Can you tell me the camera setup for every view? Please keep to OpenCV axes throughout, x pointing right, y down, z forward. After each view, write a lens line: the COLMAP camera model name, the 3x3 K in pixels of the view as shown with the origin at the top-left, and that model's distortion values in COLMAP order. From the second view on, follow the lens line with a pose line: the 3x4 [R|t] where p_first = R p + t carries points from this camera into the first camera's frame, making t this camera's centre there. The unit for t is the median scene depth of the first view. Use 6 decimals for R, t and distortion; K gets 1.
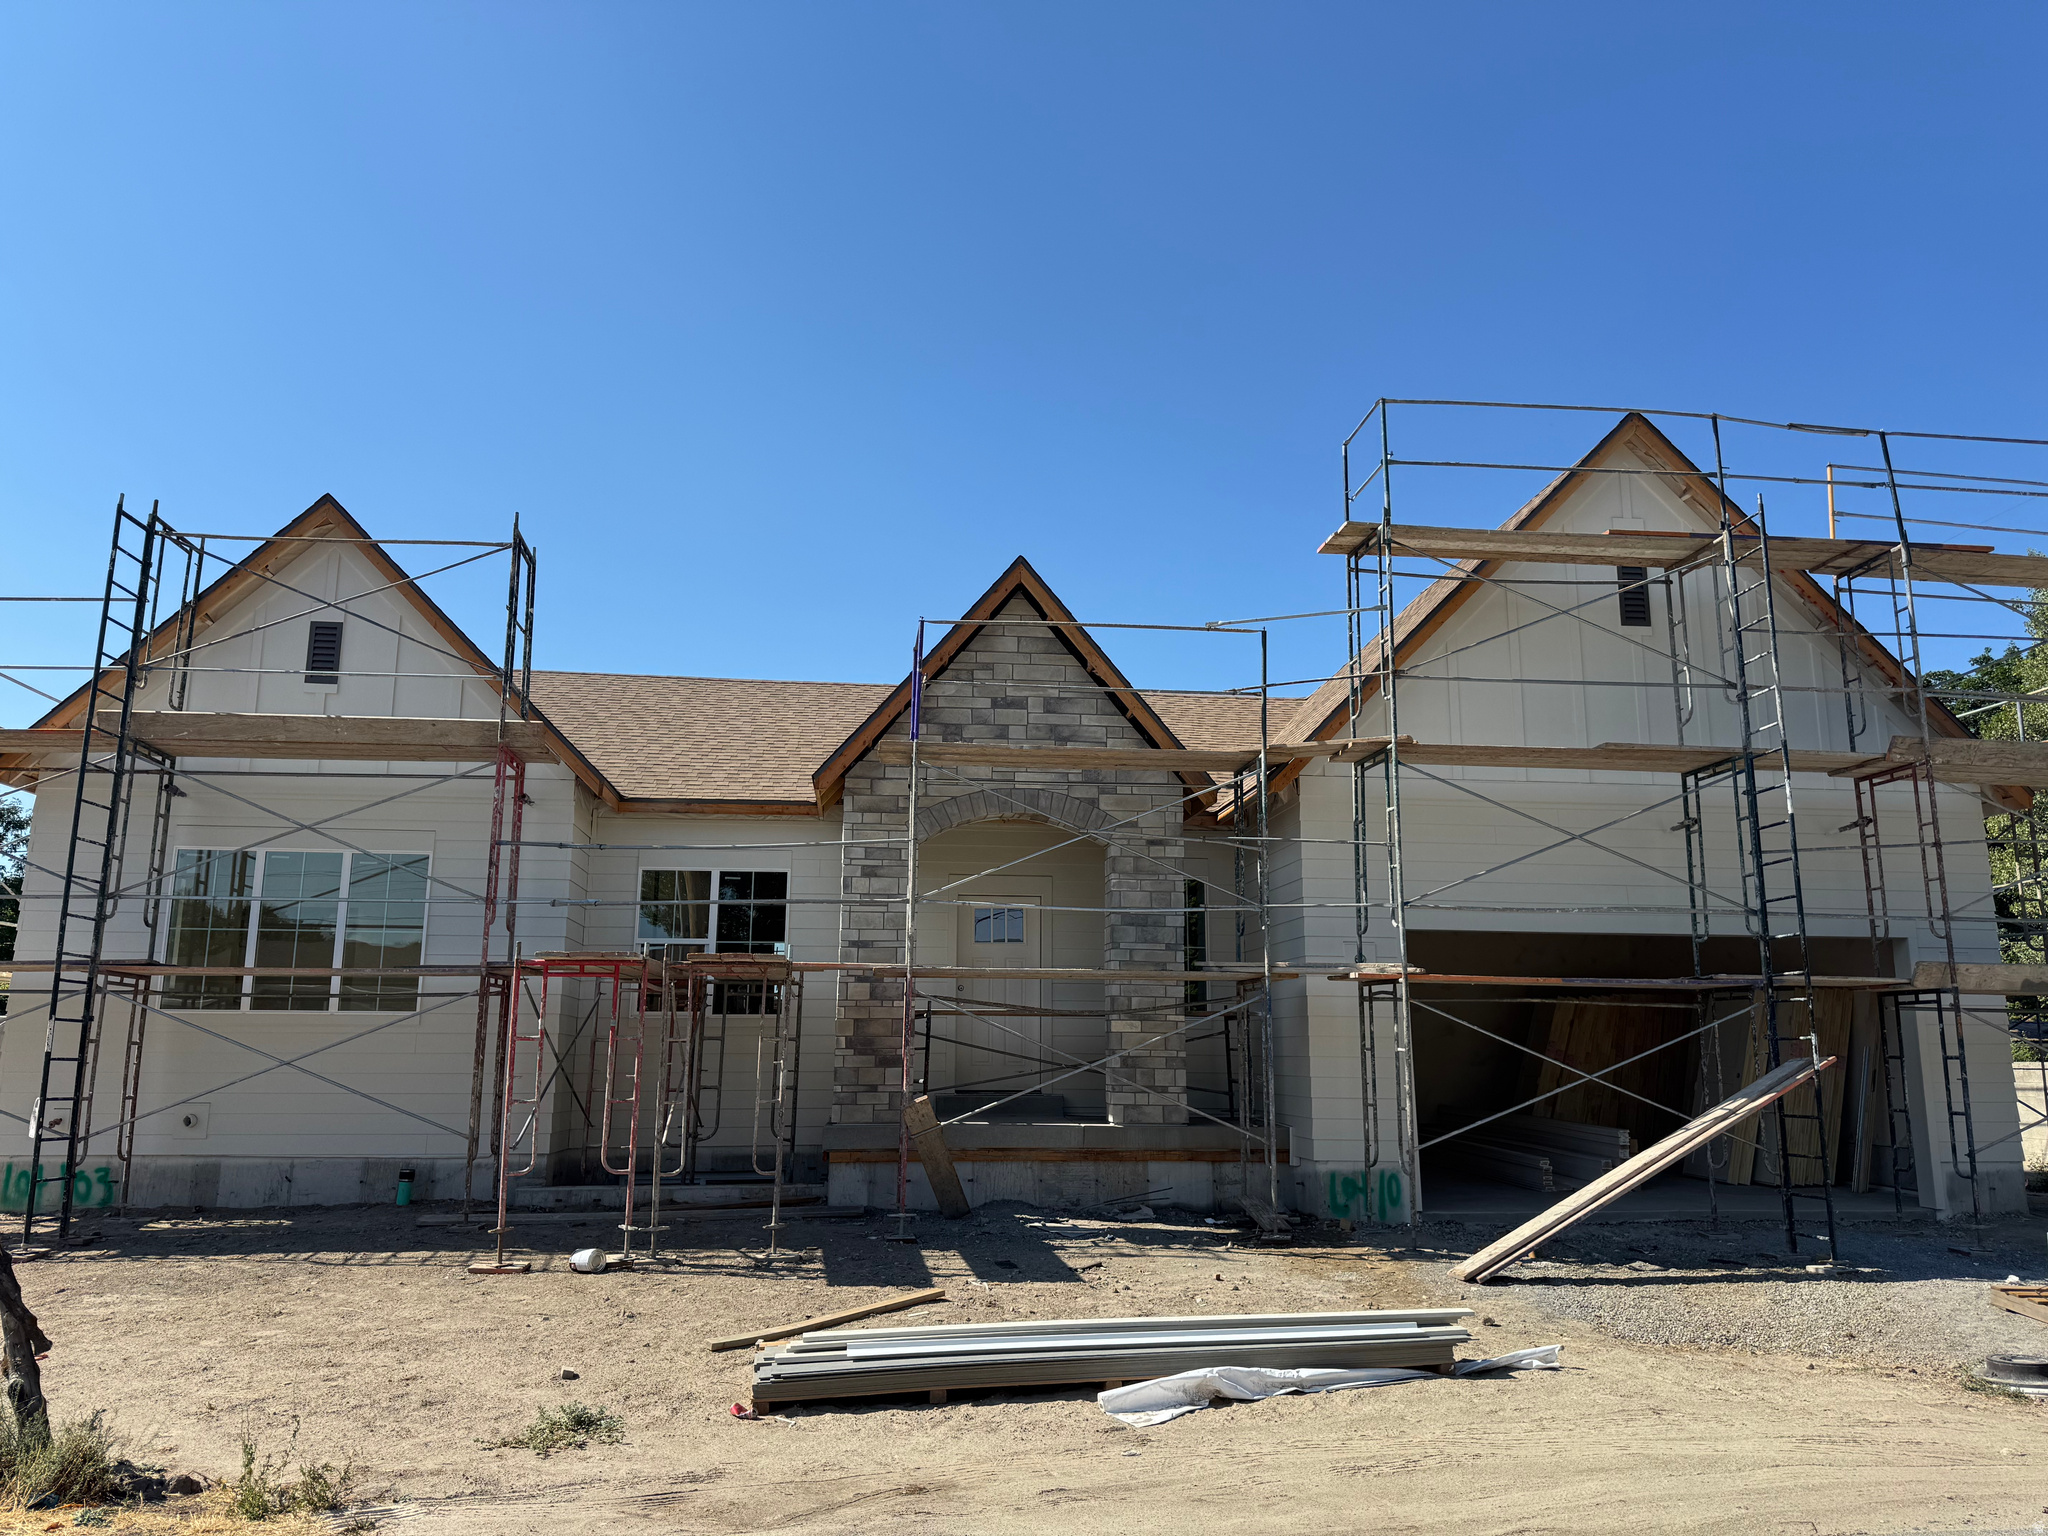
lens RADIAL K [[1429.2, 0, 1021.1], [0, 1429.2, 804.1], [0, 0, 1]] dist [0.268584, 0.000077]
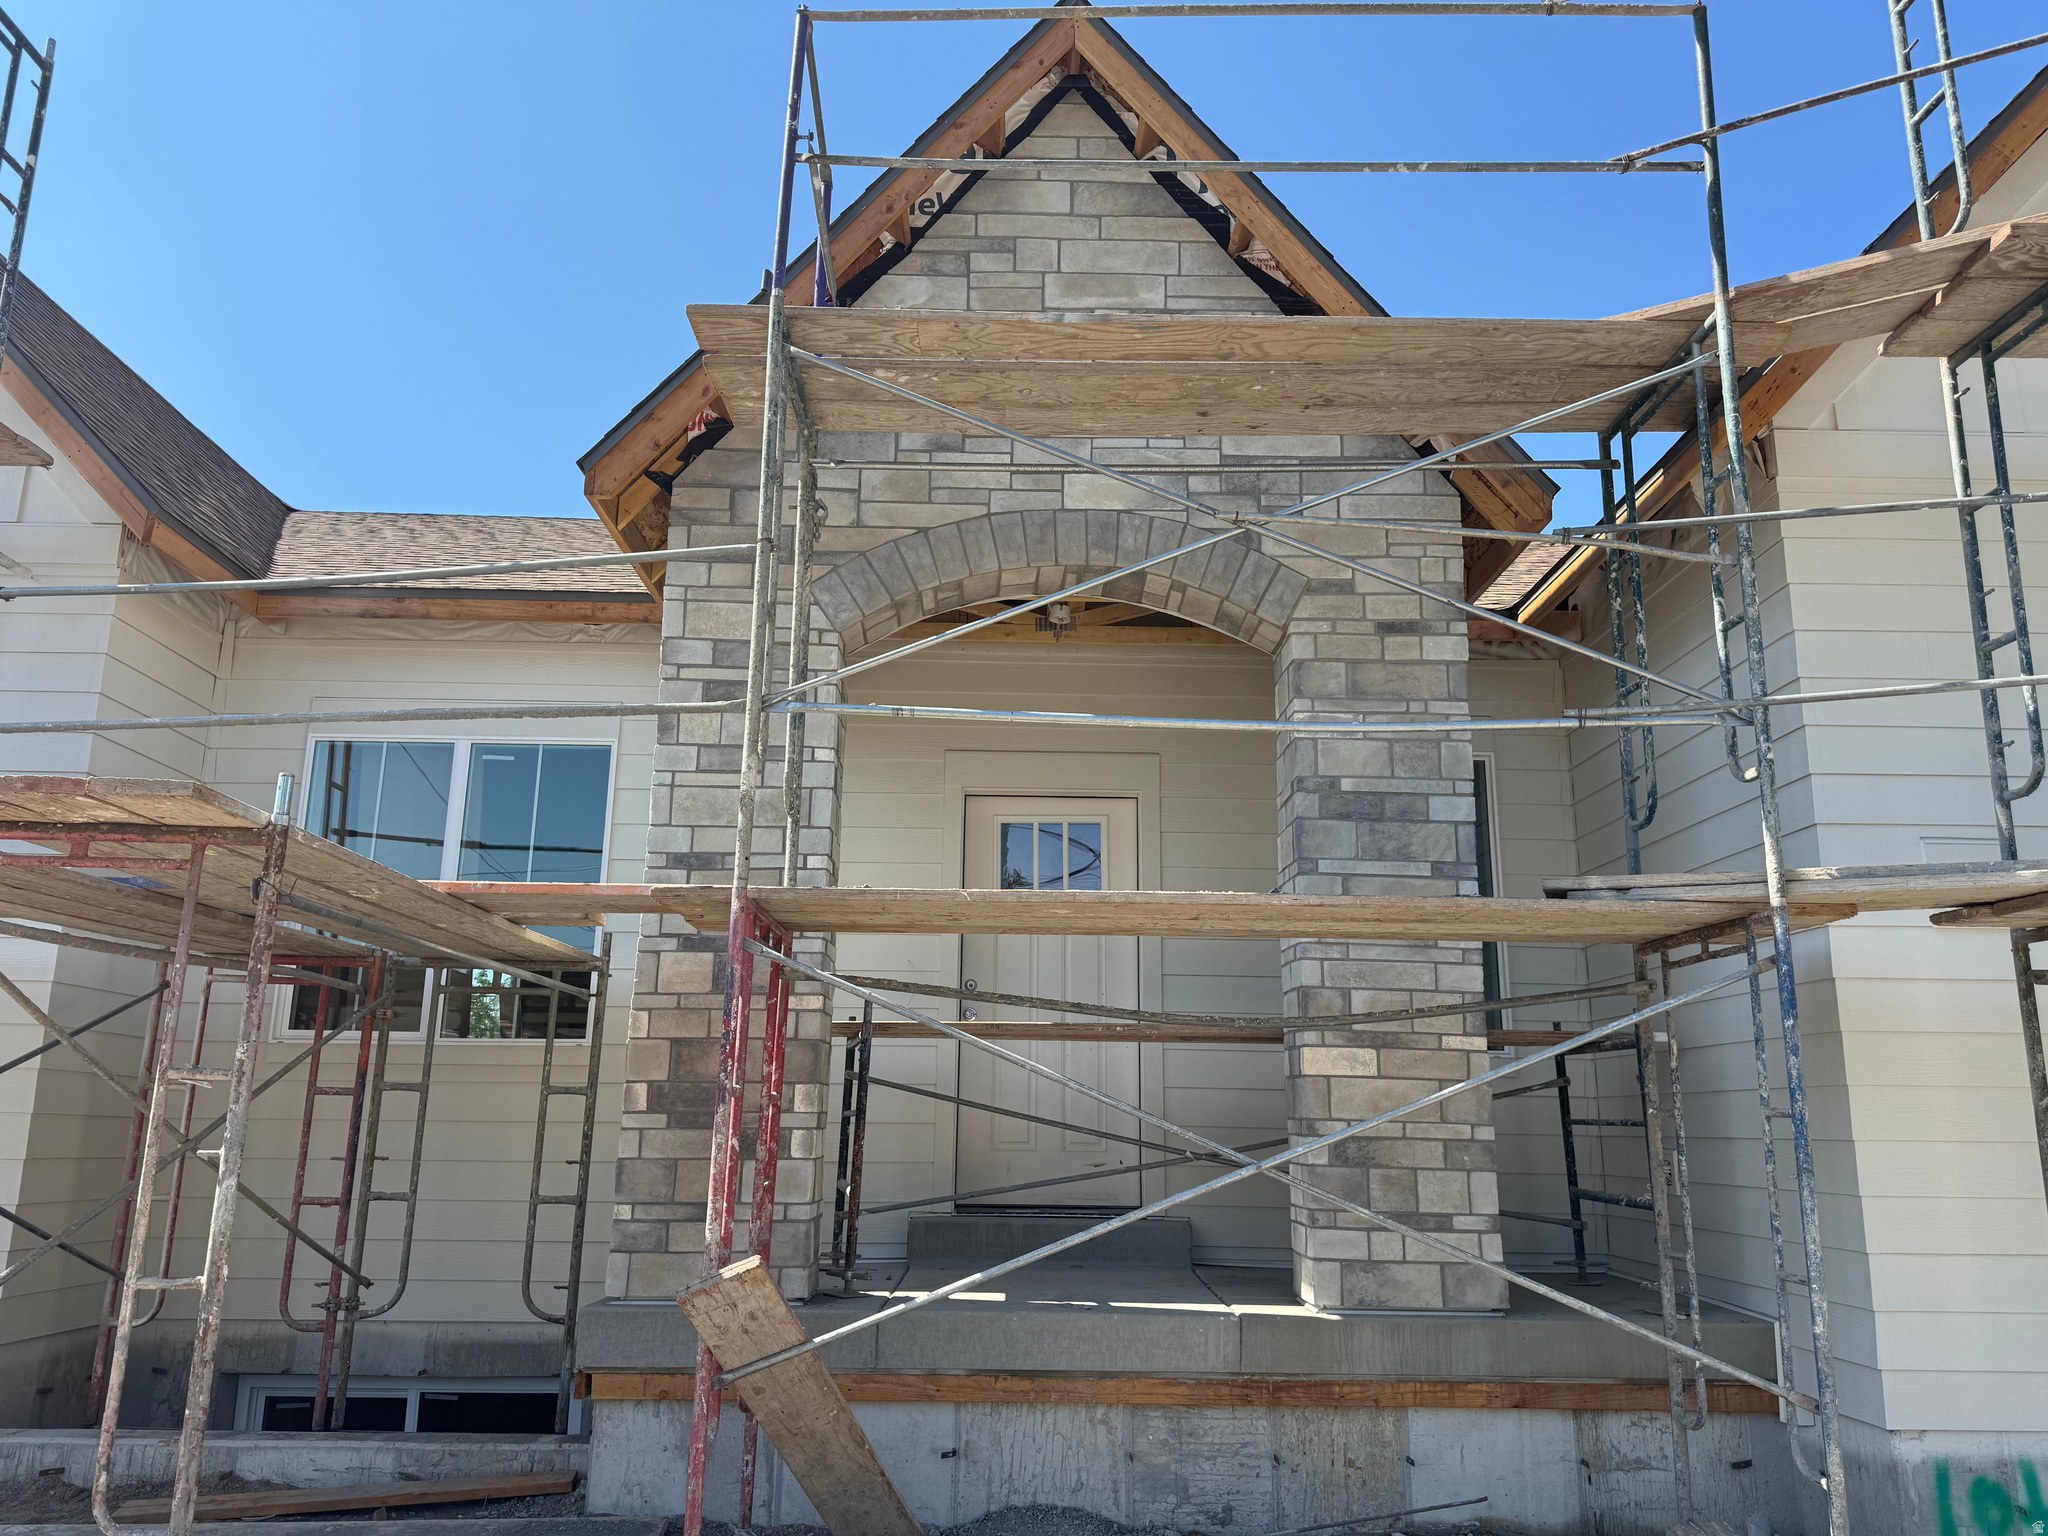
lens RADIAL K [[1470.7, 0, 1024.0], [0, 1470.7, 768.0], [0, 0, 1]] dist [0.120725, -0.105650]
pose [[0.995874, -0.014369, -0.089606, 0.023098], [0.008539, 0.997841, -0.065111, 0.098318], [0.090348, 0.064078, 0.993847, 0.572635]]
